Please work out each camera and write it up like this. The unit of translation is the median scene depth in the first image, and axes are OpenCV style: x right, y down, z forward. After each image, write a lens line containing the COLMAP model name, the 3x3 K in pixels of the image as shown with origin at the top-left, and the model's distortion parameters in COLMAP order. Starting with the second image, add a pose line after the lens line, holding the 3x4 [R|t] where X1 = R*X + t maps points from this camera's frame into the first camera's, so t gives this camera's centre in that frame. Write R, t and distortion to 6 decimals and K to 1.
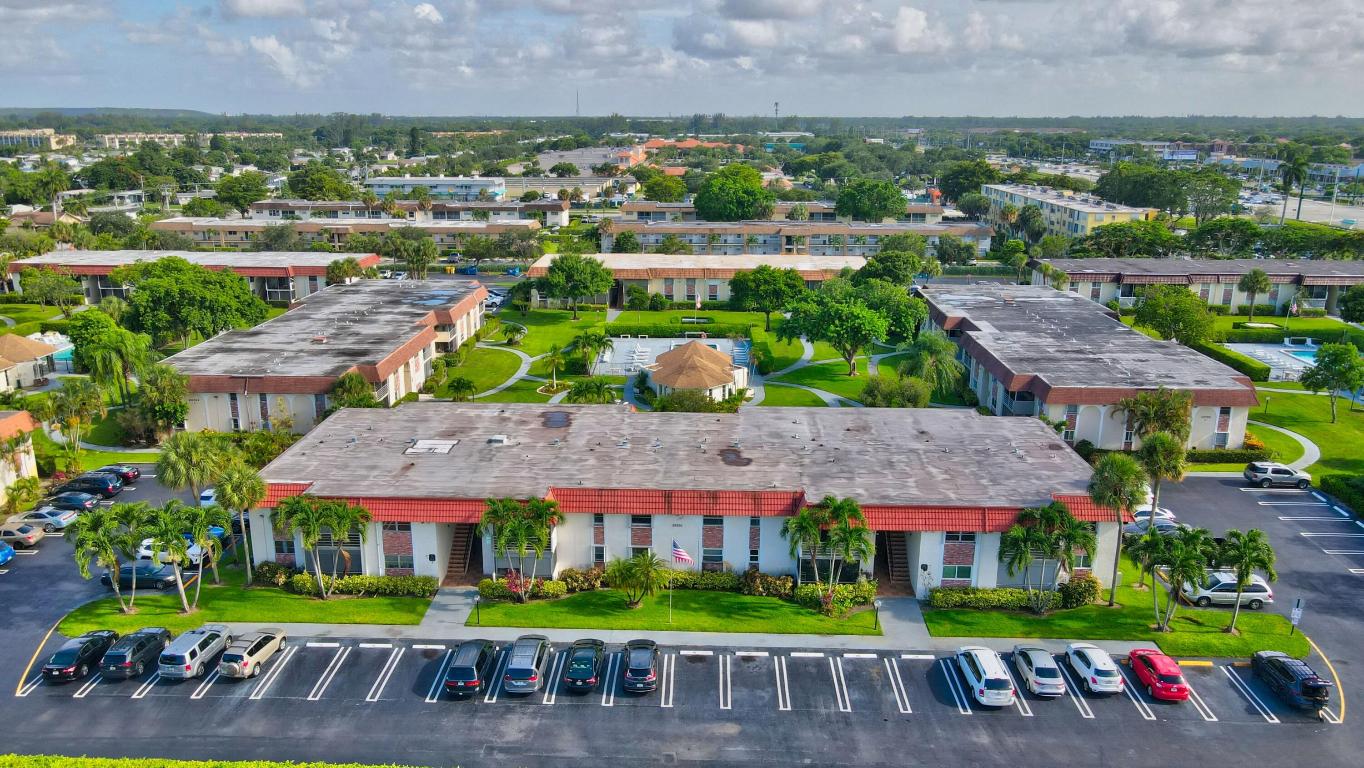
lens RADIAL K [[985.4, 0, 673.0], [0, 985.4, 384.9], [0, 0, 1]] dist [0.005221, 0.018549]
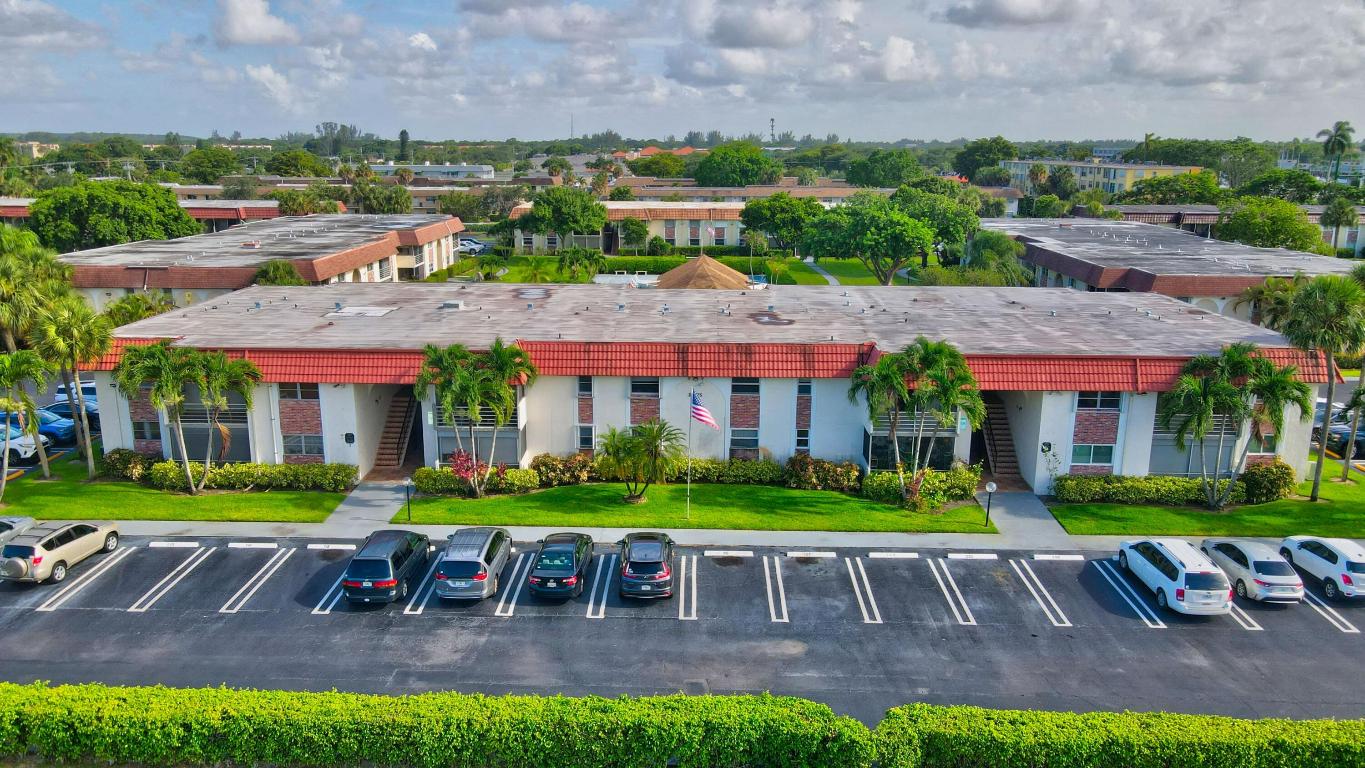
lens RADIAL K [[986.1, 0, 672.2], [0, 986.1, 382.1], [0, 0, 1]] dist [0.005221, 0.018549]
pose [[0.999982, -0.002278, 0.005541, -0.016831], [0.002433, 0.999601, -0.028157, 0.157832], [-0.005475, 0.028170, 0.999588, 0.293899]]
